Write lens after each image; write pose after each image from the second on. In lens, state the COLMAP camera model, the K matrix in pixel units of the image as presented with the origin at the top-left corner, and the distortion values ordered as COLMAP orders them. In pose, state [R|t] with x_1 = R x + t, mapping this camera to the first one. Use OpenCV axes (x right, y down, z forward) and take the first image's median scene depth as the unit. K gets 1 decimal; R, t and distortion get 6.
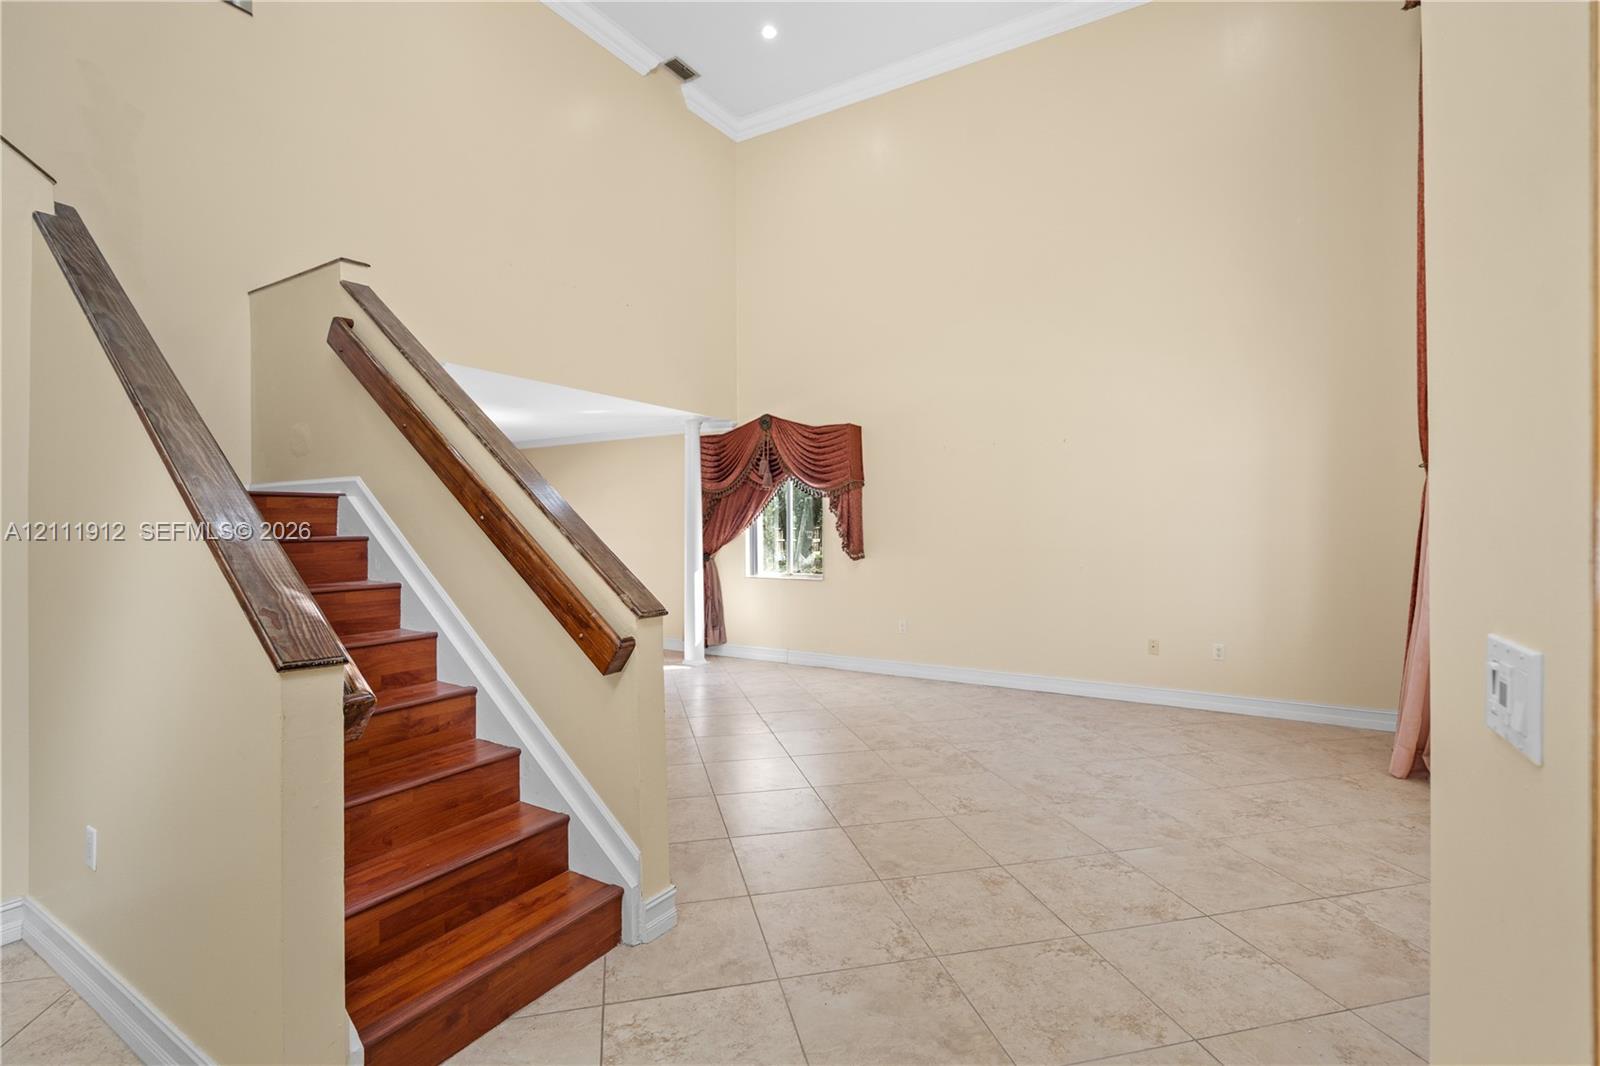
lens RADIAL K [[727.6, 0, 793.5], [0, 727.6, 520.9], [0, 0, 1]] dist [-0.003757, 0.001539]
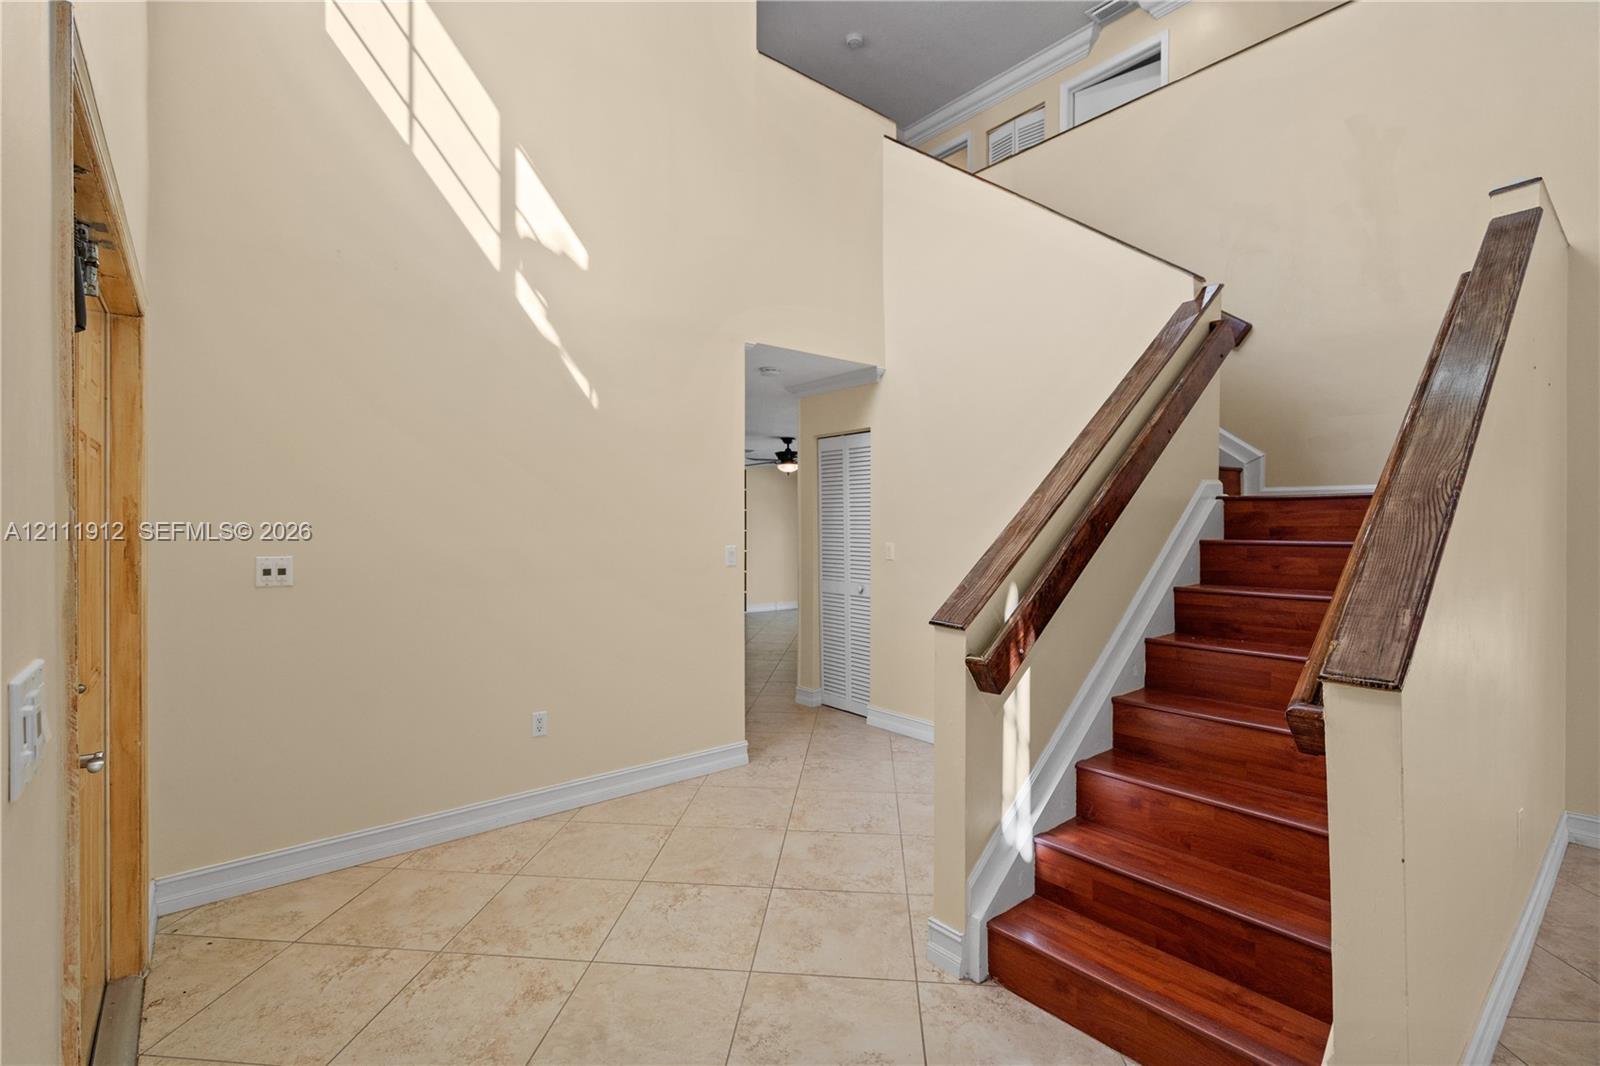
lens RADIAL K [[727.6, 0, 797.3], [0, 727.6, 530.6], [0, 0, 1]] dist [-0.003757, 0.001539]
pose [[-0.324984, 0.011116, -0.945654, 0.187491], [0.007559, 0.999930, 0.009156, -0.002111], [0.945689, -0.004173, -0.325045, 0.271539]]
